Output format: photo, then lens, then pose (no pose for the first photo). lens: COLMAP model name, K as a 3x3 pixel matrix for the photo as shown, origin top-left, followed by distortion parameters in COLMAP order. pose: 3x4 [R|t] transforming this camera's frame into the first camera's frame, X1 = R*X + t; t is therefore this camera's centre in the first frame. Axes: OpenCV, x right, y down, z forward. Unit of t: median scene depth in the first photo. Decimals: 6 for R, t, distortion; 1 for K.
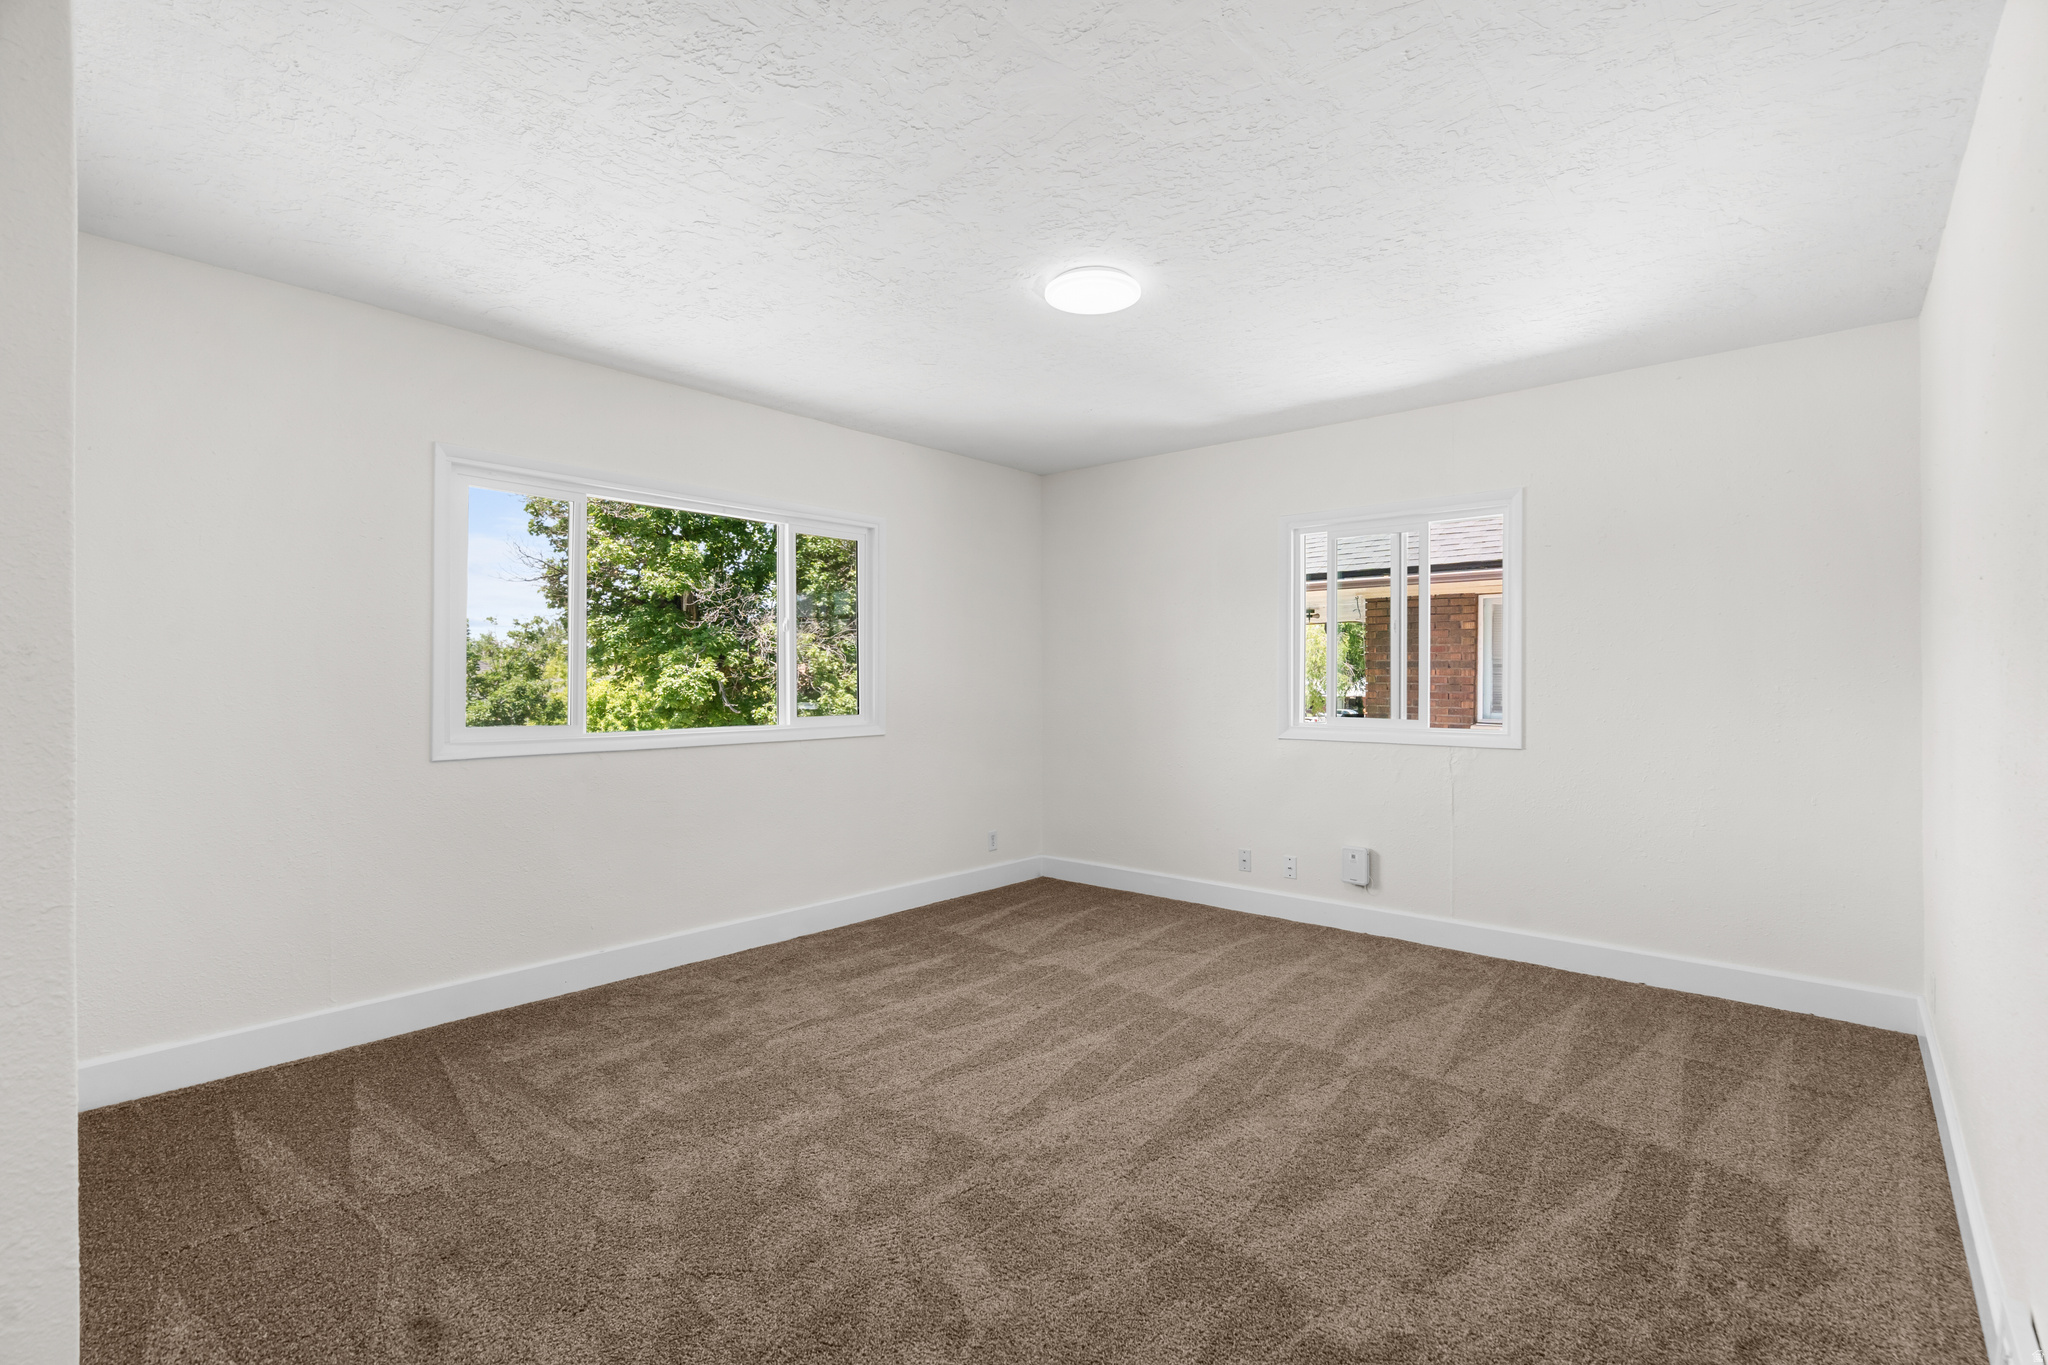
lens RADIAL K [[940.9, 0, 1010.3], [0, 940.9, 687.4], [0, 0, 1]] dist [-0.002723, -0.000069]
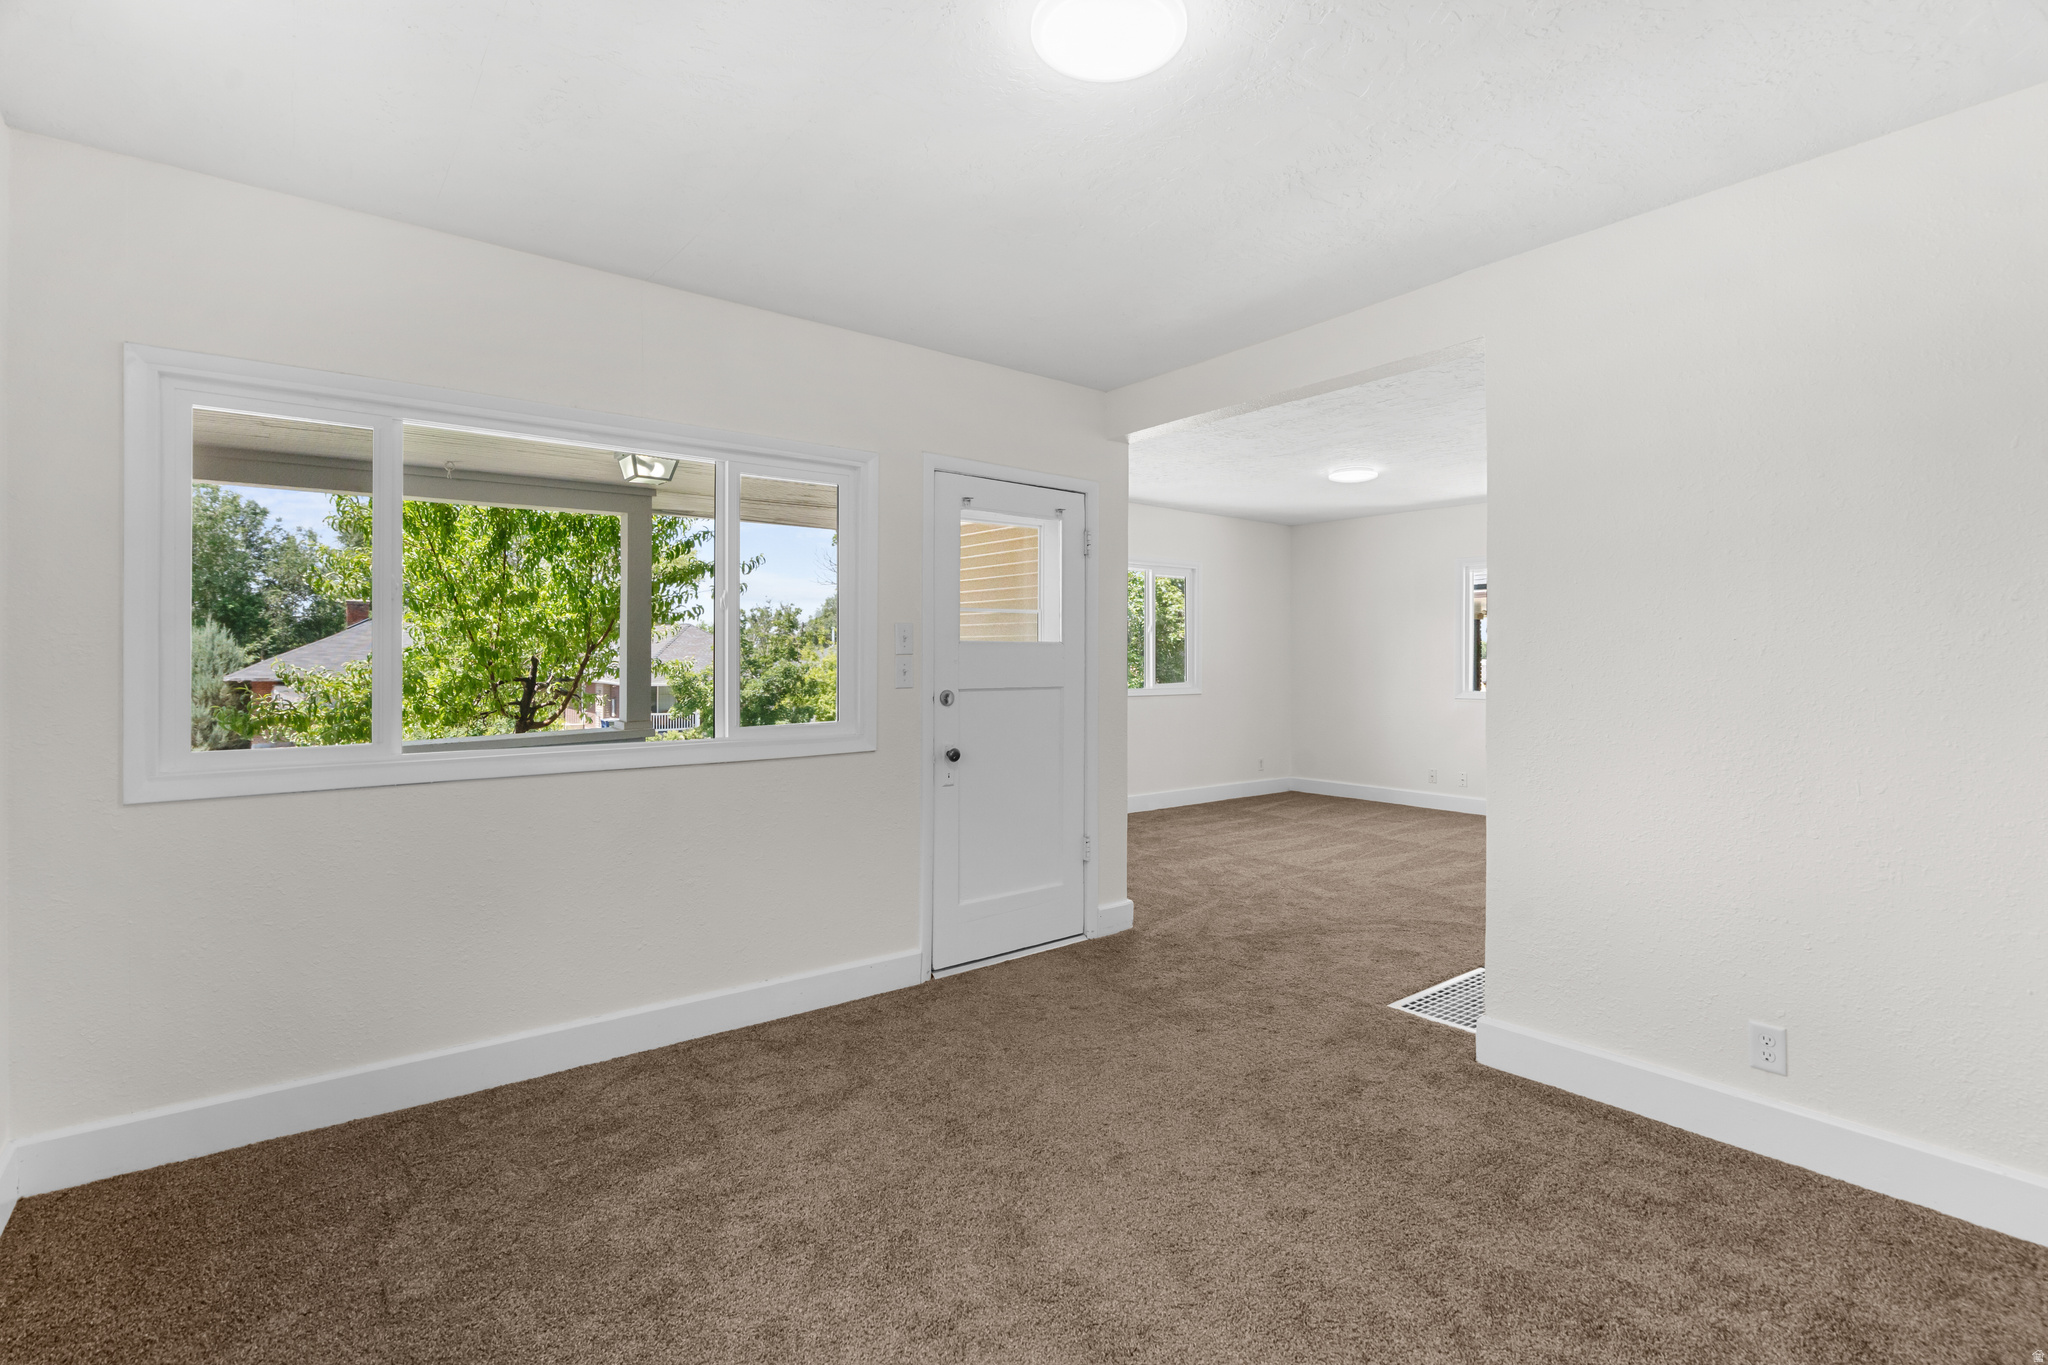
lens RADIAL K [[940.9, 0, 1045.2], [0, 940.9, 666.0], [0, 0, 1]] dist [-0.002723, -0.000069]
pose [[0.988997, -0.007349, -0.147756, -0.134438], [0.007319, 0.999973, -0.000745, 0.002358], [0.147758, -0.000345, 0.989024, -0.559984]]
